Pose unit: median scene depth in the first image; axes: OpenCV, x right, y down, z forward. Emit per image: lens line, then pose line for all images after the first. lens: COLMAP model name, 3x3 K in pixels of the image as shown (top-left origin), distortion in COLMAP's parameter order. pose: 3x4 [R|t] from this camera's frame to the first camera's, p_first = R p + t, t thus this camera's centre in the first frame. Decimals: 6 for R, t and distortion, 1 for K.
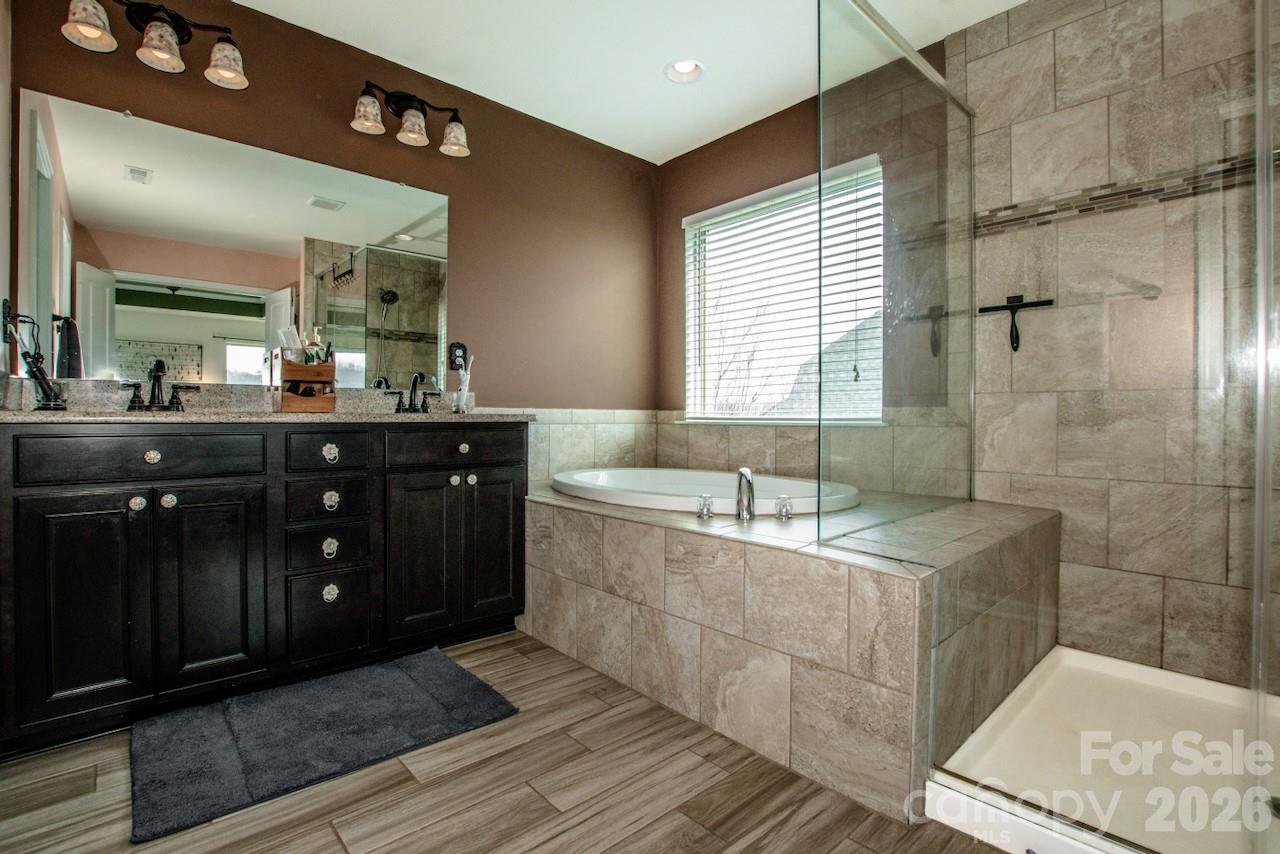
lens RADIAL K [[579.2, 0, 601.3], [0, 579.2, 418.5], [0, 0, 1]] dist [-0.029933, 0.001188]
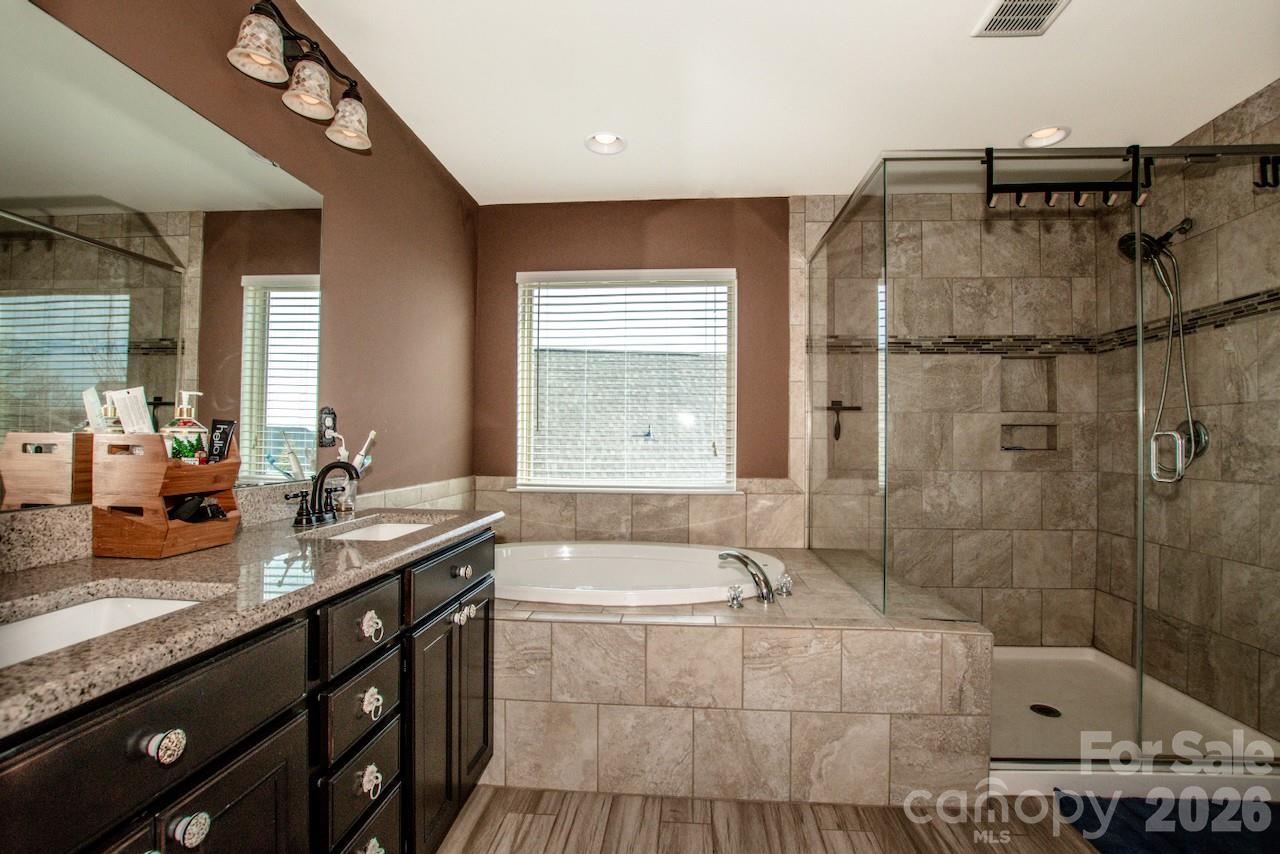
lens RADIAL K [[579.2, 0, 634.2], [0, 579.2, 433.0], [0, 0, 1]] dist [-0.029933, 0.001188]
pose [[0.721727, 0.005667, 0.692155, -0.726995], [0.005363, 0.999891, -0.013779, -0.140832], [-0.692158, 0.013657, 0.721617, 0.380242]]
